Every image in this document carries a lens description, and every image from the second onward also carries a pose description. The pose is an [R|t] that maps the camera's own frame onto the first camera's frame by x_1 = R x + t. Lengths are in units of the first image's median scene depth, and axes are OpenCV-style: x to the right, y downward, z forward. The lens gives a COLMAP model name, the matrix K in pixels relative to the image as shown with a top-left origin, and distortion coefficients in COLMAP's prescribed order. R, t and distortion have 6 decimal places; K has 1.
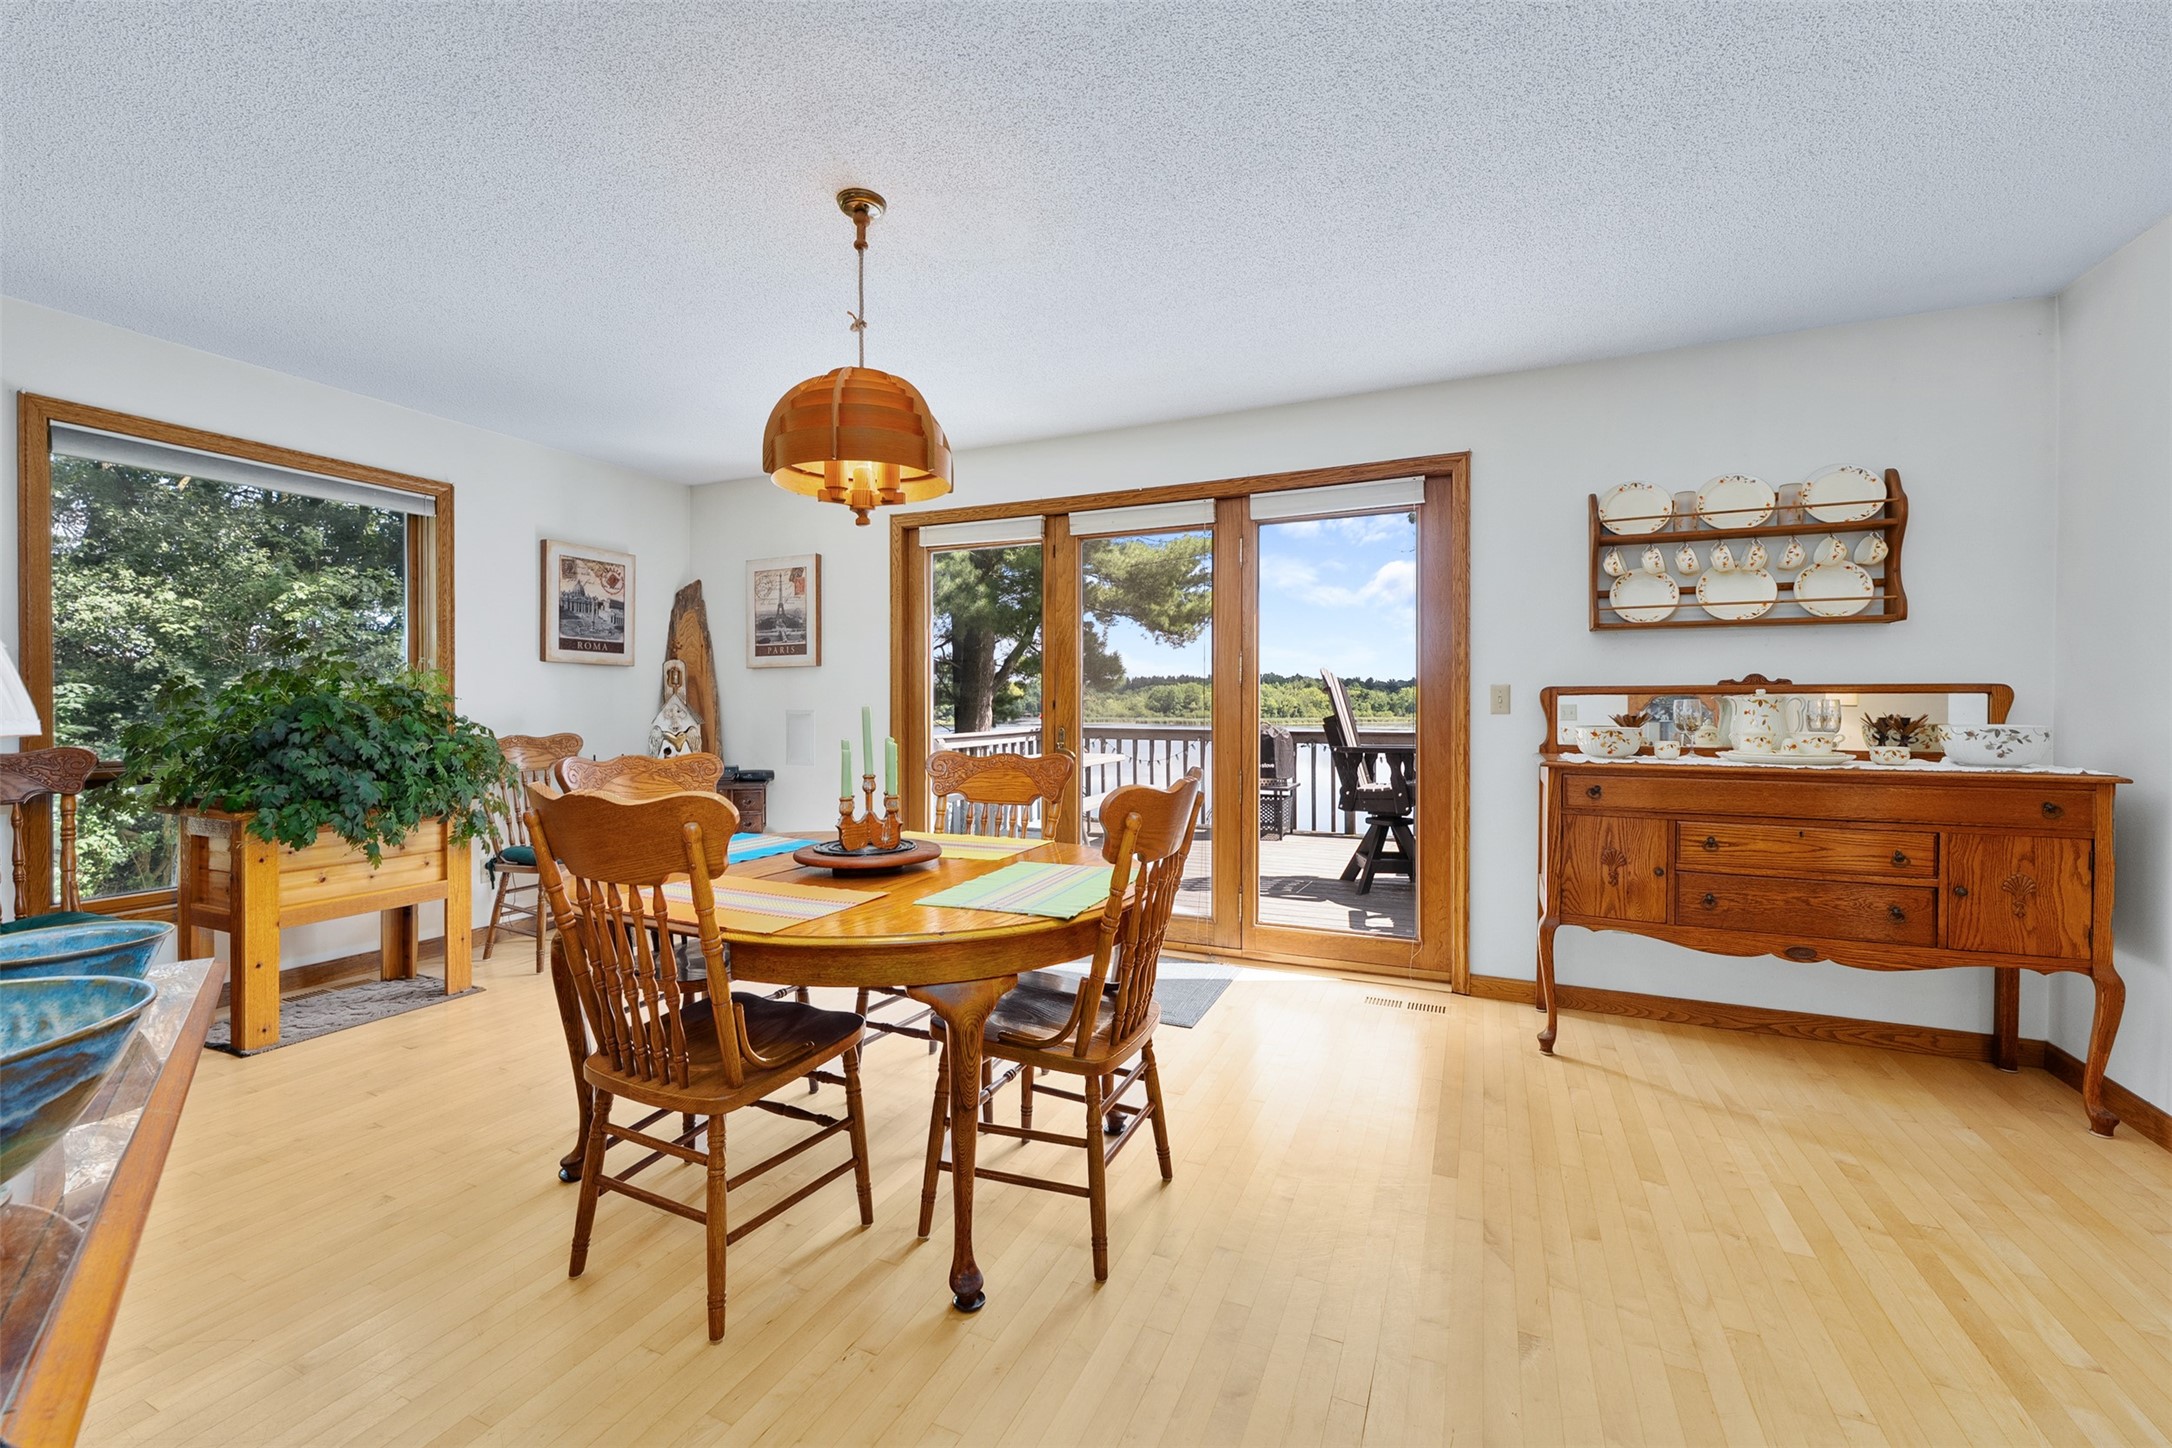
lens RADIAL K [[876.5, 0, 1087.1], [0, 876.5, 713.1], [0, 0, 1]] dist [0.000921, -0.000181]
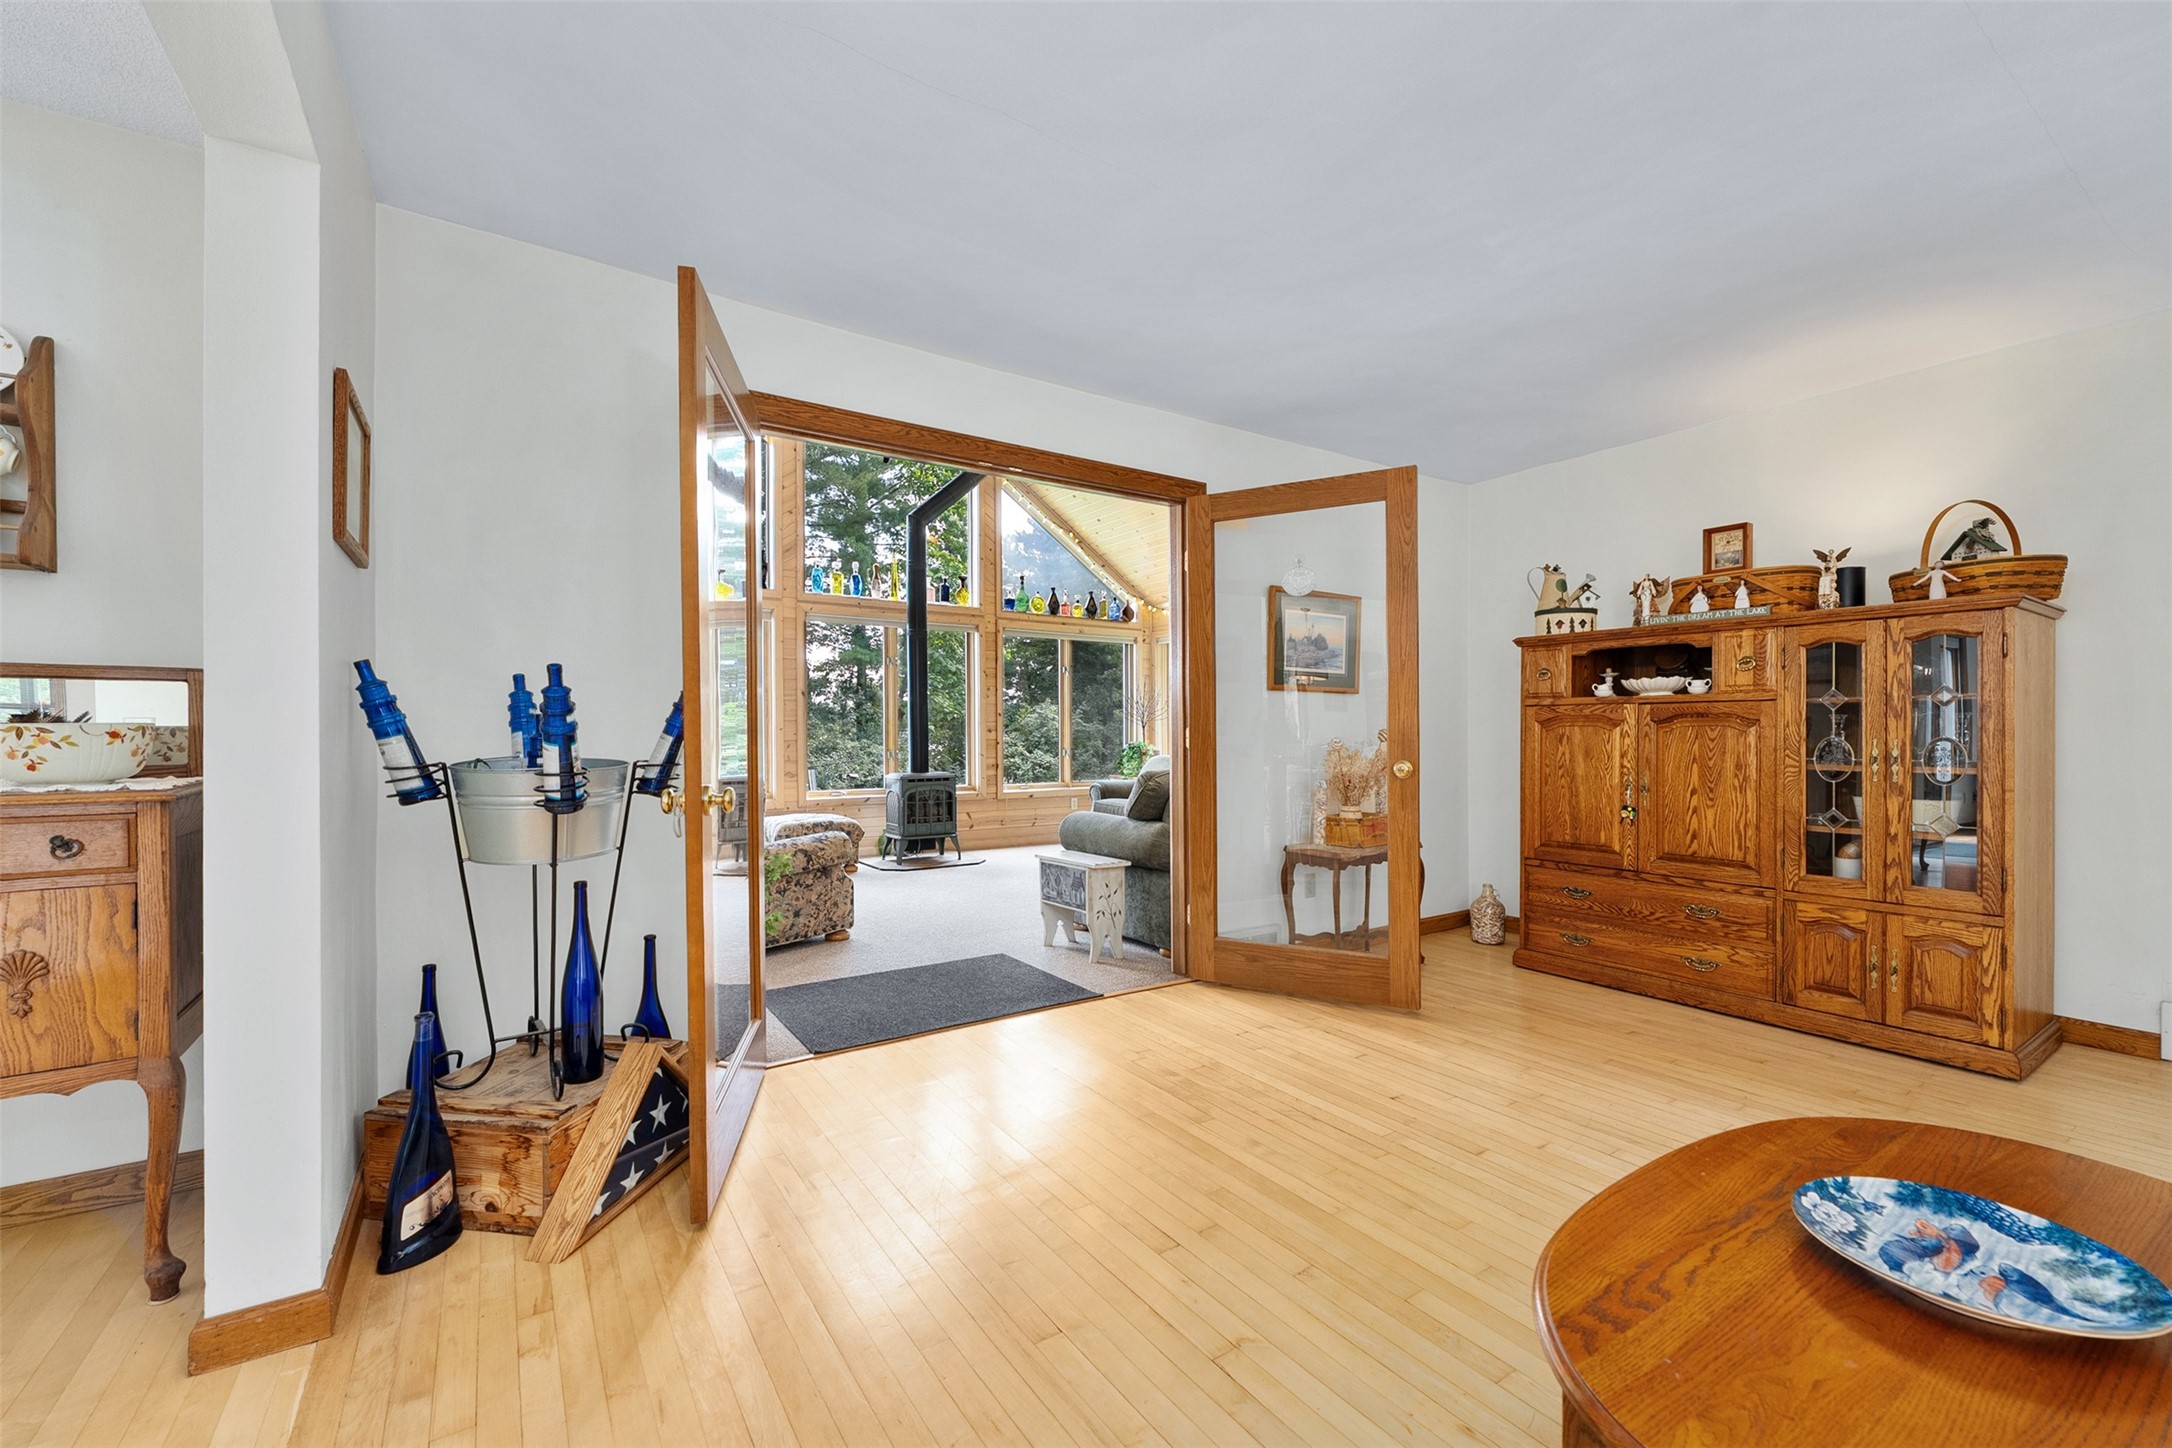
lens RADIAL K [[876.5, 0, 1075.8], [0, 876.5, 730.0], [0, 0, 1]] dist [0.000921, -0.000181]
pose [[0.537710, -0.002257, 0.843127, 0.684652], [0.007748, 0.999967, -0.002264, 0.021206], [-0.843094, 0.007750, 0.537710, -0.003146]]
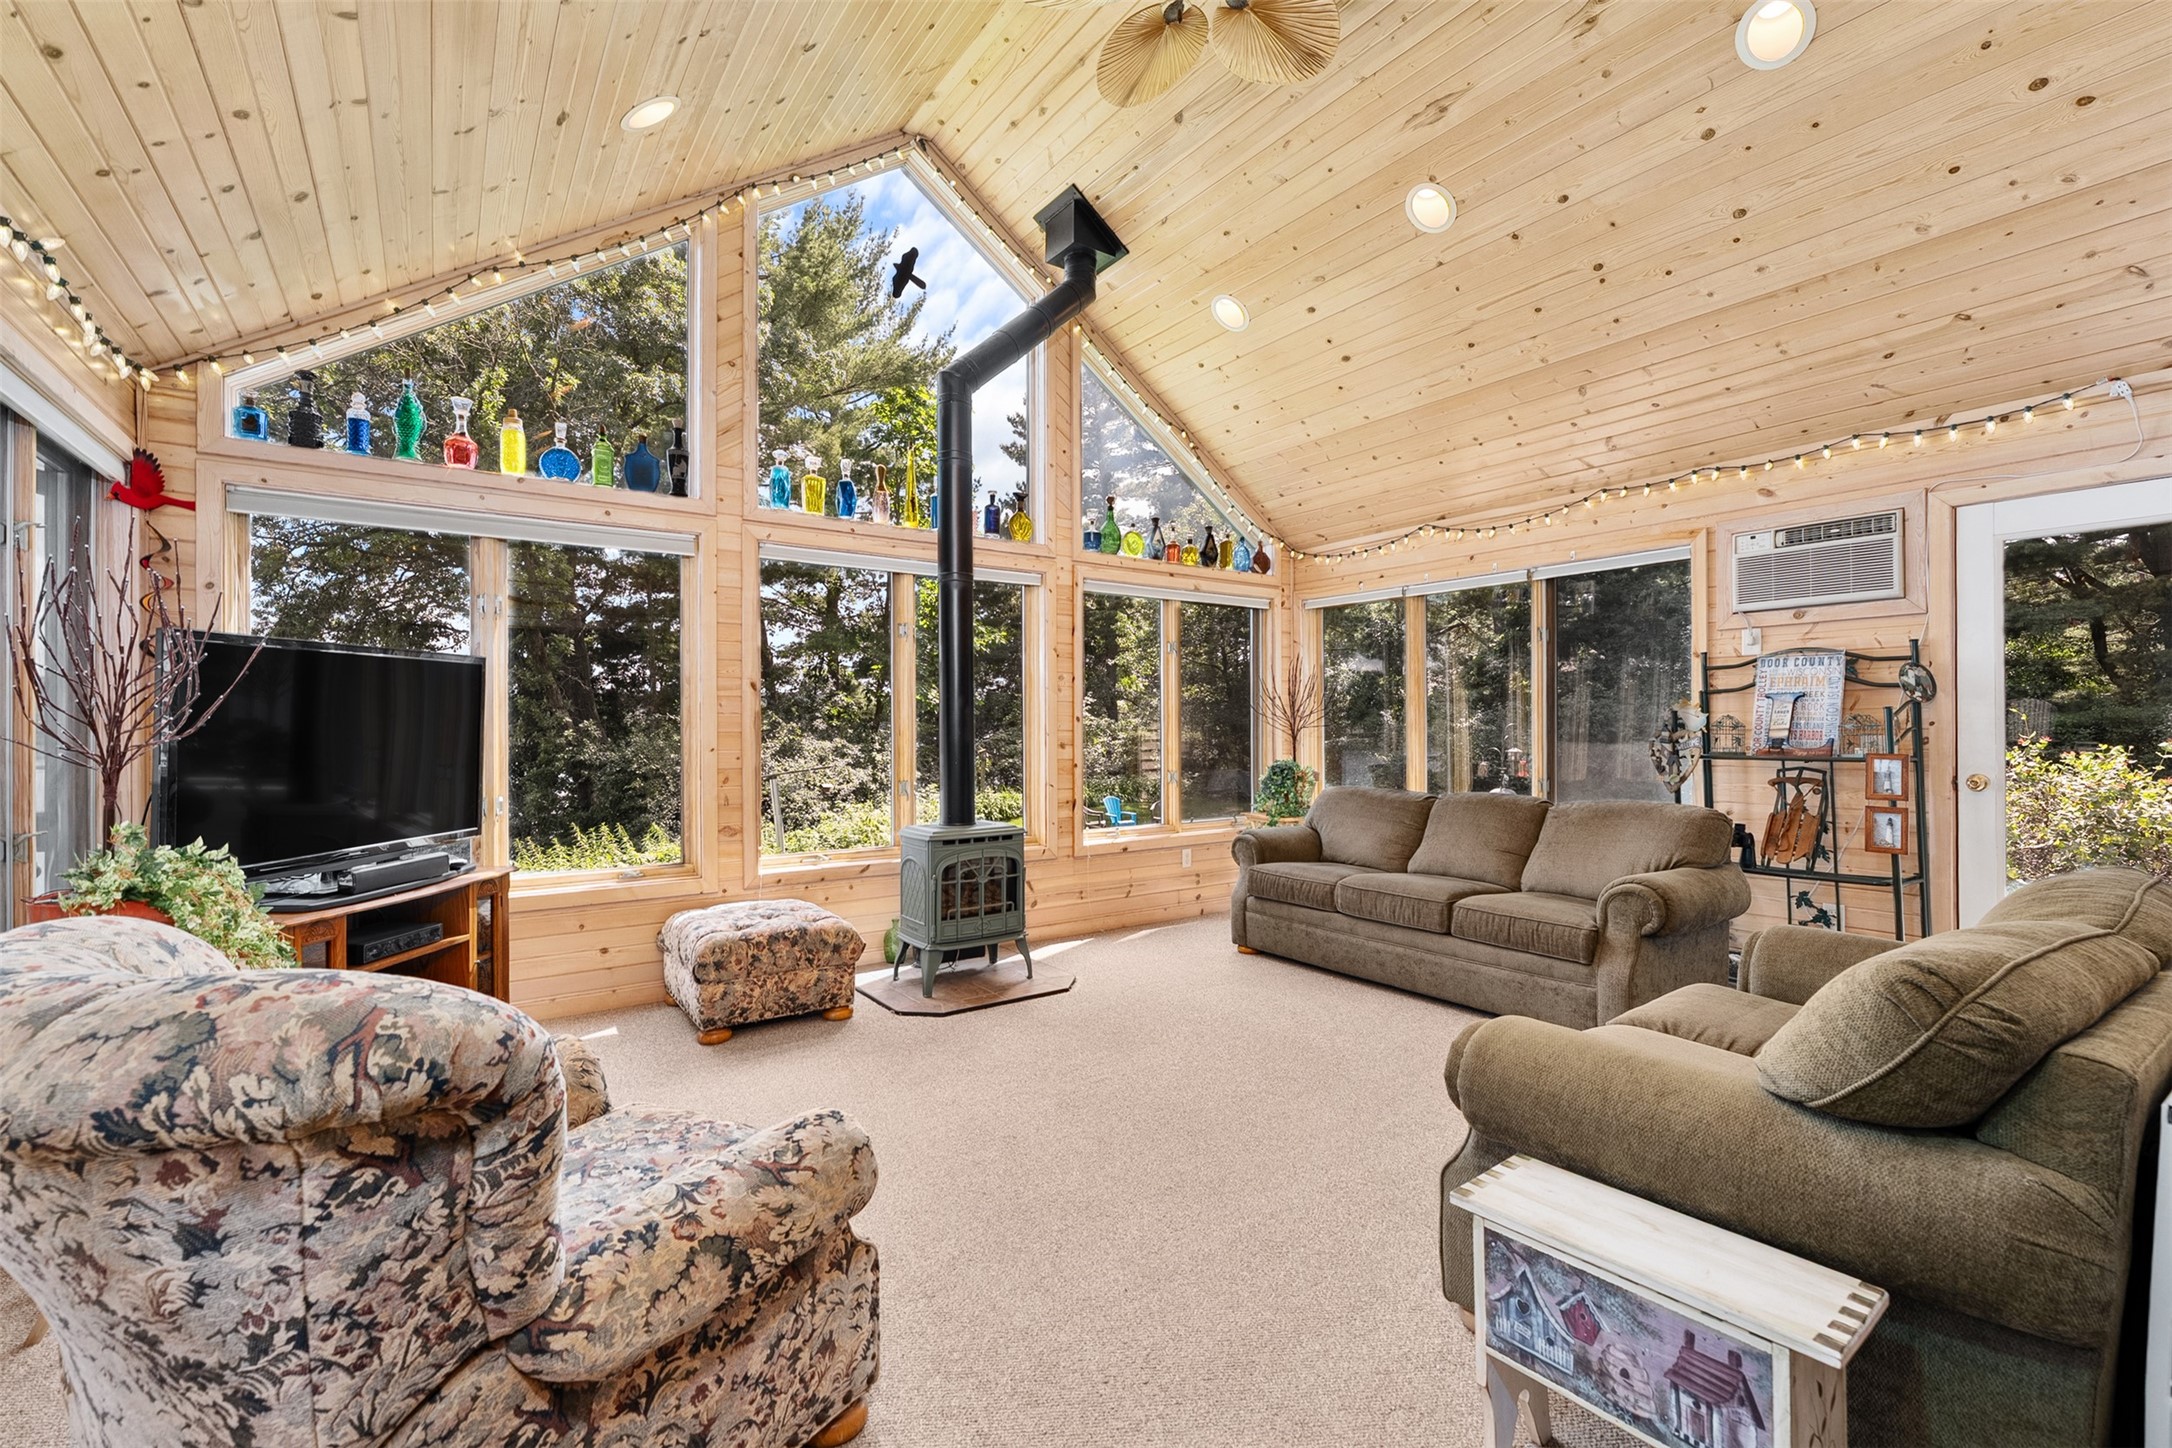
lens RADIAL K [[944.1, 0, 1105.1], [0, 944.1, 718.6], [0, 0, 1]] dist [0.003836, -0.000581]
pose [[0.500700, -0.001963, 0.865618, 1.342947], [0.011730, 0.999921, -0.004517, -0.030977], [-0.865541, 0.012415, 0.500684, 0.742595]]
